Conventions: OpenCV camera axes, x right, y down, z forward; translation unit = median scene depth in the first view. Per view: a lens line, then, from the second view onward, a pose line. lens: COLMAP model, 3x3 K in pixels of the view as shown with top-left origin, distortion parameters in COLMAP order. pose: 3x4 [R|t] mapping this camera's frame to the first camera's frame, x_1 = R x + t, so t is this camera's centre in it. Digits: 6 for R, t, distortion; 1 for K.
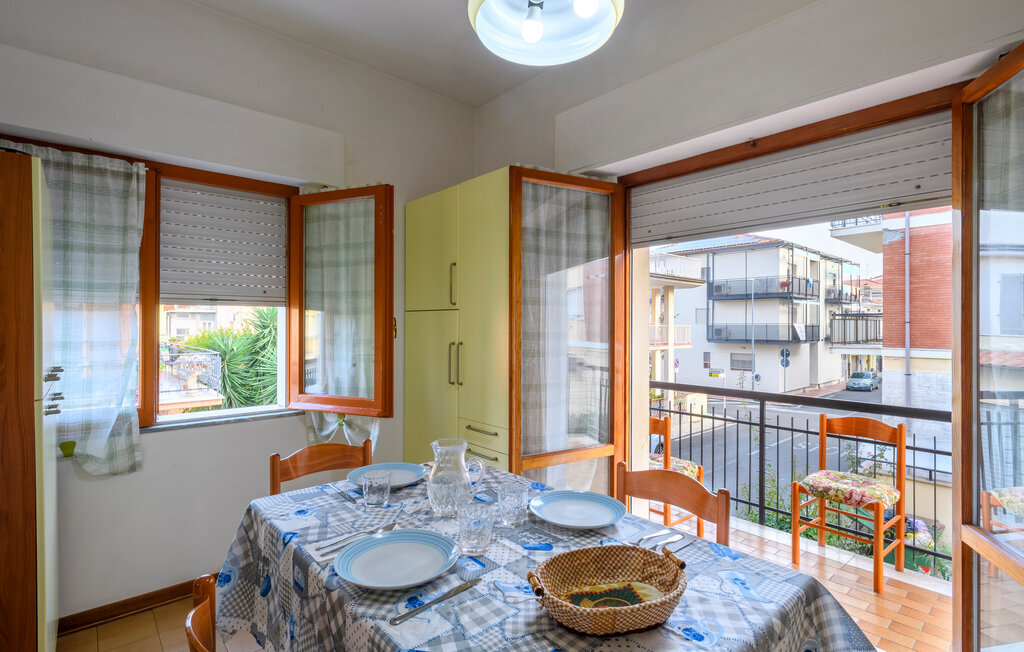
lens RADIAL K [[491.5, 0, 506.1], [0, 491.5, 327.0], [0, 0, 1]] dist [0.012273, -0.003089]
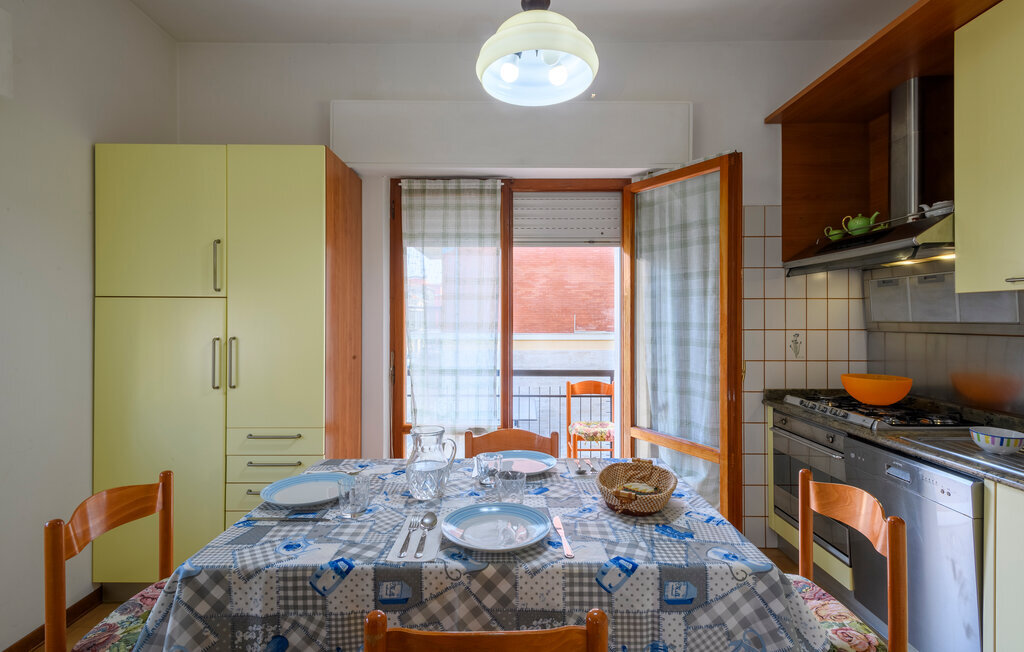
lens RADIAL K [[491.5, 0, 508.8], [0, 491.5, 320.2], [0, 0, 1]] dist [0.012273, -0.003089]
pose [[0.649393, -0.007328, 0.760418, -0.814541], [0.002922, 0.999970, 0.007142, -0.003268], [-0.760447, -0.002416, 0.649395, 0.203078]]
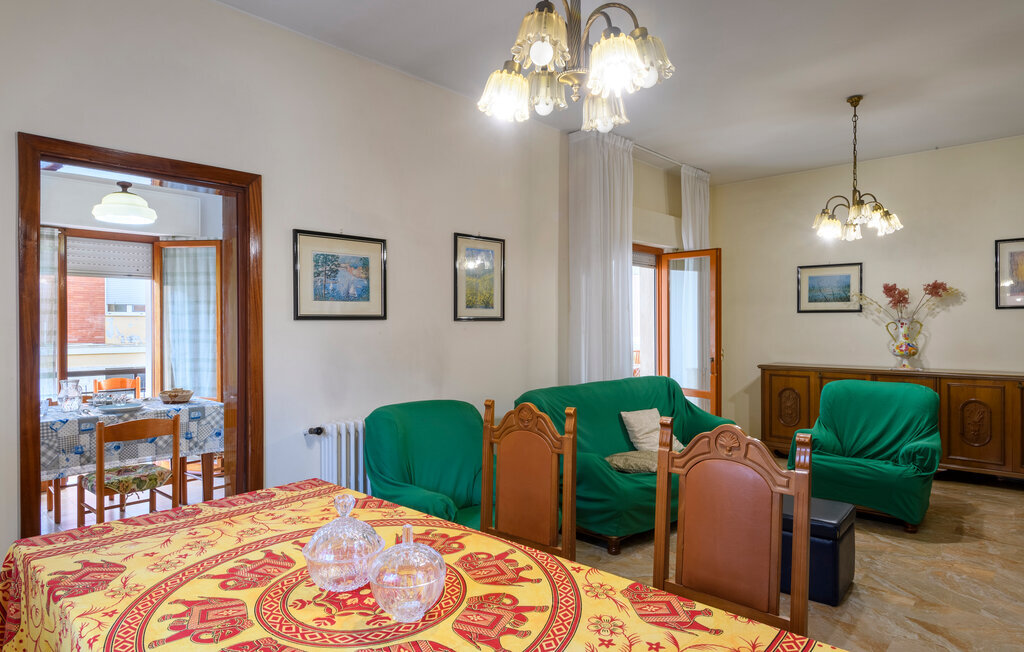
lens RADIAL K [[632.8, 0, 513.7], [0, 632.8, 326.6], [0, 0, 1]] dist [0.001086, 0.001899]
pose [[-0.103282, -0.006656, 0.994630, -3.282932], [0.001790, 0.999975, 0.006877, -0.022621], [-0.994650, 0.002491, -0.103268, -0.724099]]
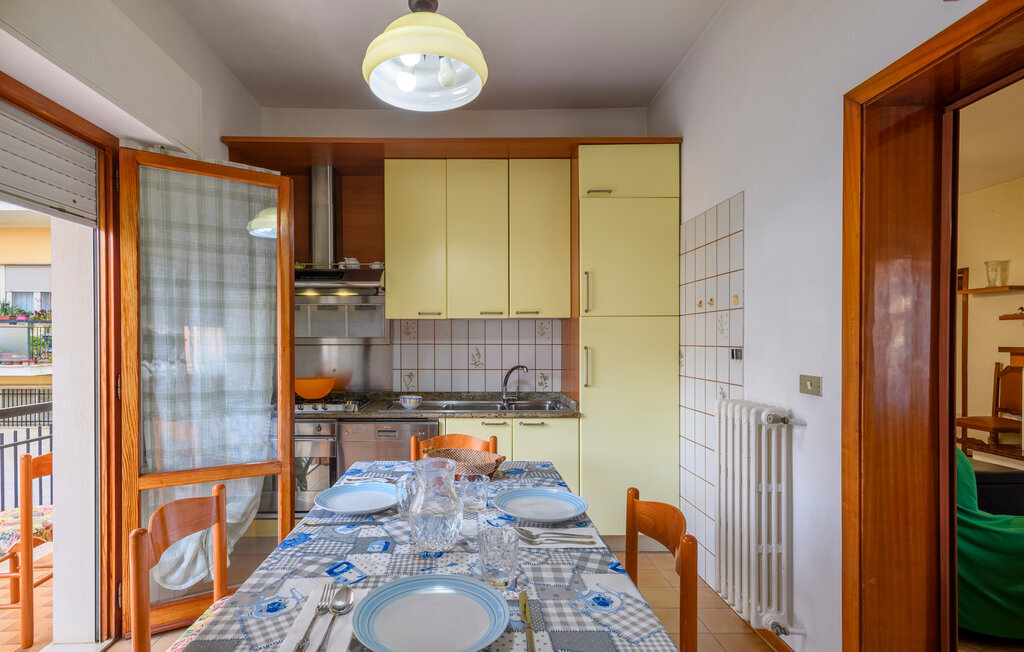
lens RADIAL K [[491.5, 0, 480.5], [0, 491.5, 345.0], [0, 0, 1]] dist [0.012273, -0.003089]
pose [[-0.769975, -0.007268, 0.638033, -0.718497], [0.000320, 0.999931, 0.011776, 0.028241], [-0.638074, 0.009272, -0.769919, 1.633964]]
